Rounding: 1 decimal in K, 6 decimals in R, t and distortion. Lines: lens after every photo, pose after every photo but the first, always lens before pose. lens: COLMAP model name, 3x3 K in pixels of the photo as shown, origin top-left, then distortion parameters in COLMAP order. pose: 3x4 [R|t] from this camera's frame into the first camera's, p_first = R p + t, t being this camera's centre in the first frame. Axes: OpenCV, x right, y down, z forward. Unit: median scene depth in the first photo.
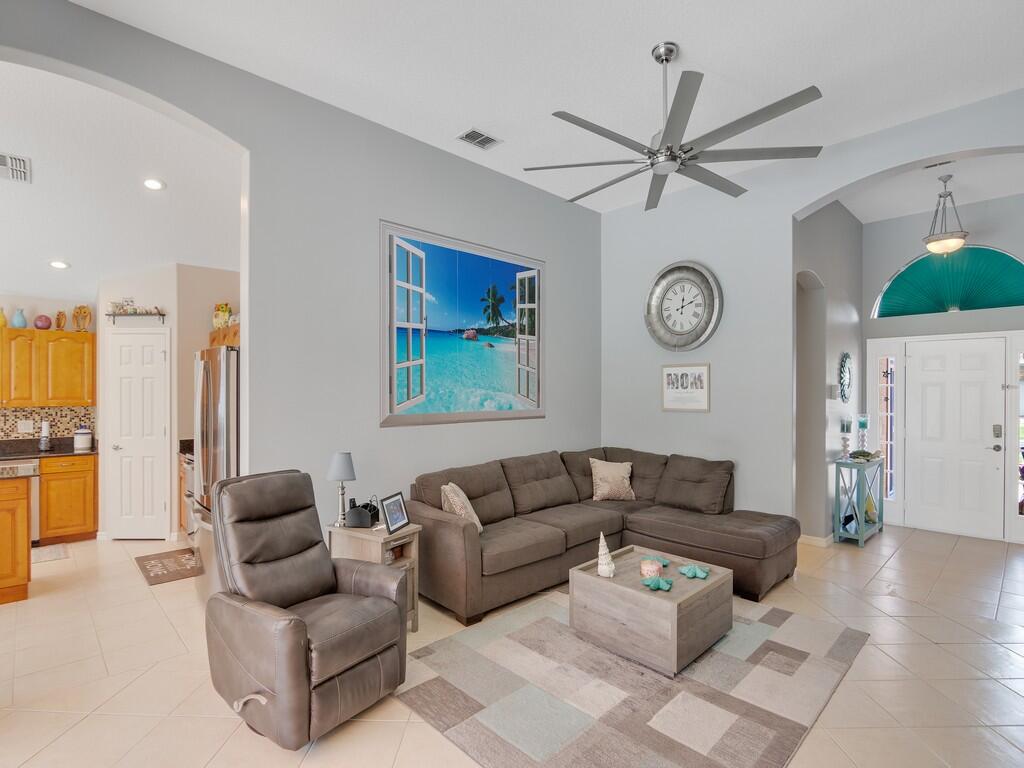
lens RADIAL K [[515.2, 0, 512.9], [0, 515.2, 390.7], [0, 0, 1]] dist [-0.003089, -0.000442]
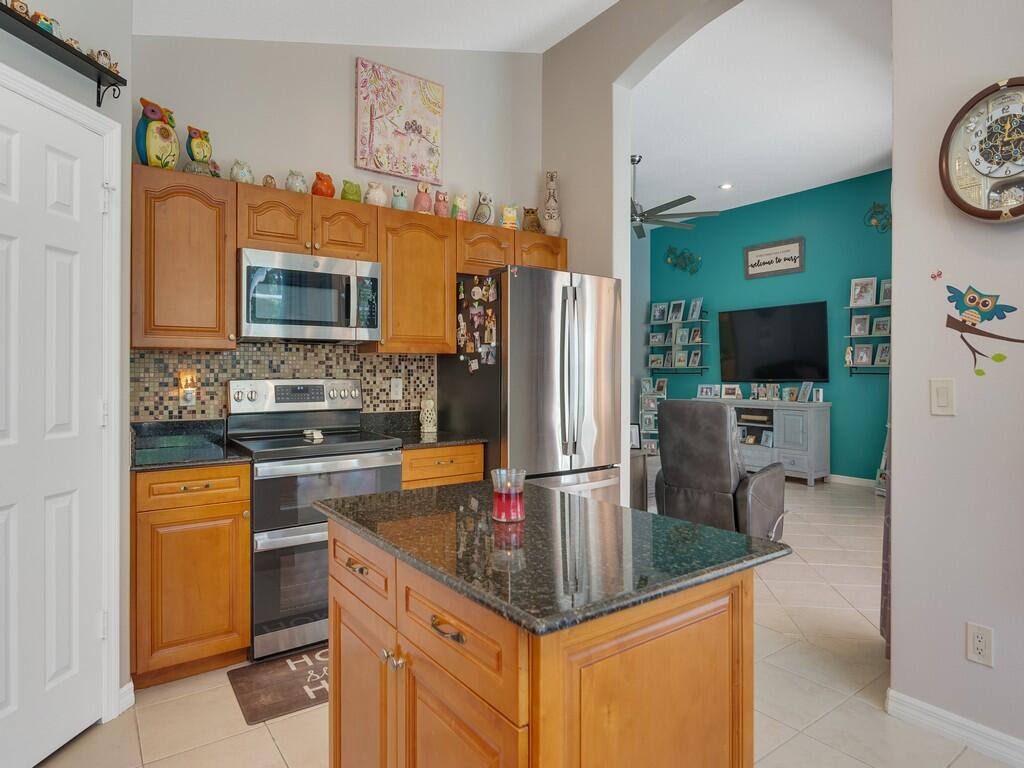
lens RADIAL K [[591.0, 0, 512.2], [0, 591.0, 374.2], [0, 0, 1]] dist [-0.004137, 0.000835]
pose [[0.138061, 0.000280, 0.990424, -1.204631], [-0.006221, 0.999980, 0.000584, 0.060554], [-0.990404, -0.006242, 0.138060, 0.762196]]
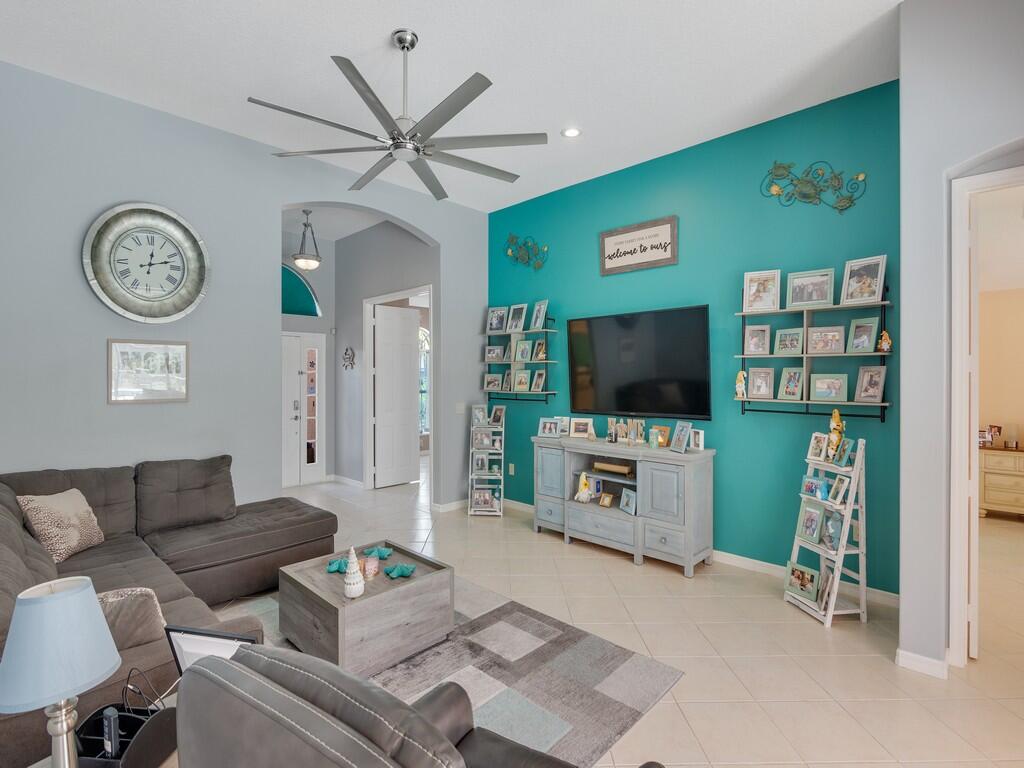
lens RADIAL K [[492.3, 0, 512.1], [0, 492.3, 380.9], [0, 0, 1]] dist [-0.005780, -0.000591]
pose [[-0.033074, -0.010114, 0.999402, -0.452938], [-0.004669, 0.999939, 0.009965, -0.002458], [-0.999442, -0.004337, -0.033119, 0.551767]]
